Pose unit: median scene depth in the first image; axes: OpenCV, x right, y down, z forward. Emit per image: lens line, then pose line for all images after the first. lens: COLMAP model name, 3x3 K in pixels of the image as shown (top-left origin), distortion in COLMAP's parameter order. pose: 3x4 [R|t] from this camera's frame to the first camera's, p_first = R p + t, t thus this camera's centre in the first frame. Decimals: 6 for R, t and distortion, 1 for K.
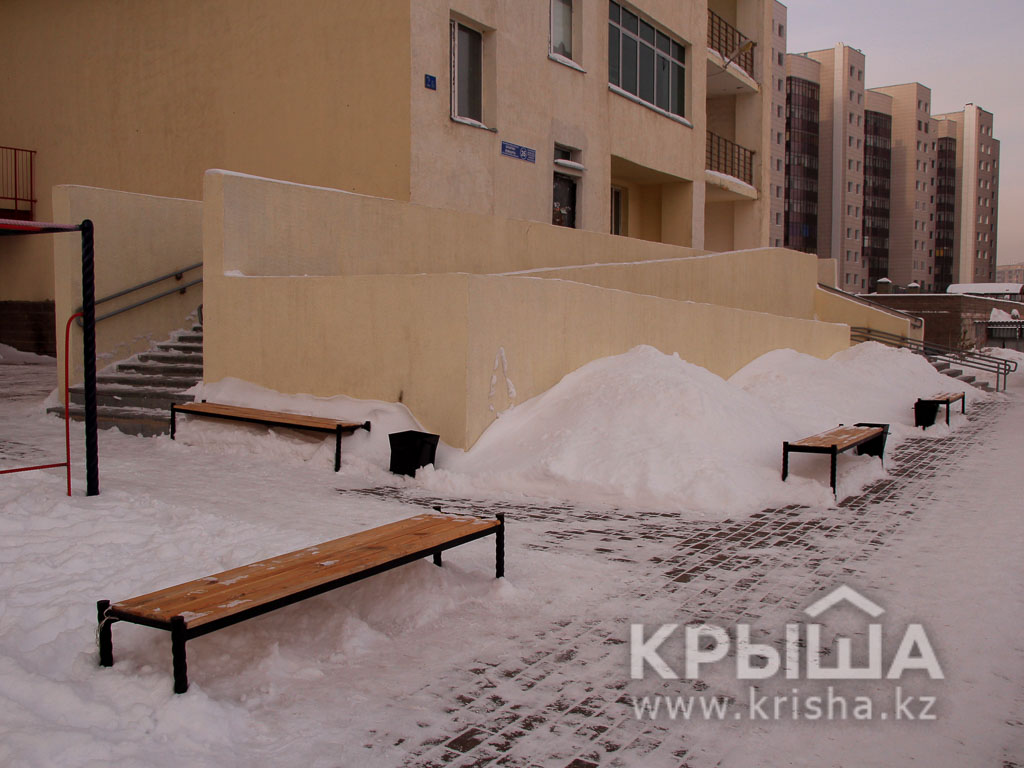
lens RADIAL K [[932.7, 0, 515.2], [0, 932.7, 362.7], [0, 0, 1]] dist [-0.085654, 0.127259]
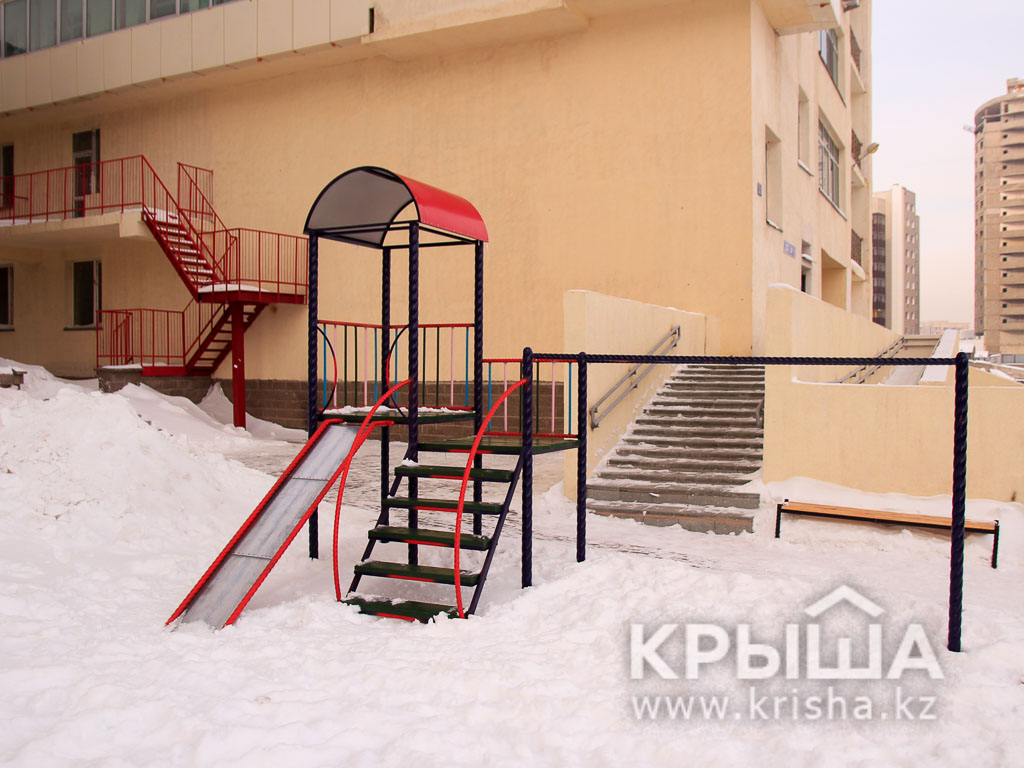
lens RADIAL K [[802.0, 0, 511.8], [0, 802.0, 405.2], [0, 0, 1]] dist [0.045142, 0.002398]
pose [[0.988669, -0.019278, 0.148871, -0.452870], [0.017237, 0.999739, 0.014992, -0.051620], [-0.149121, -0.012256, 0.988743, 0.061012]]
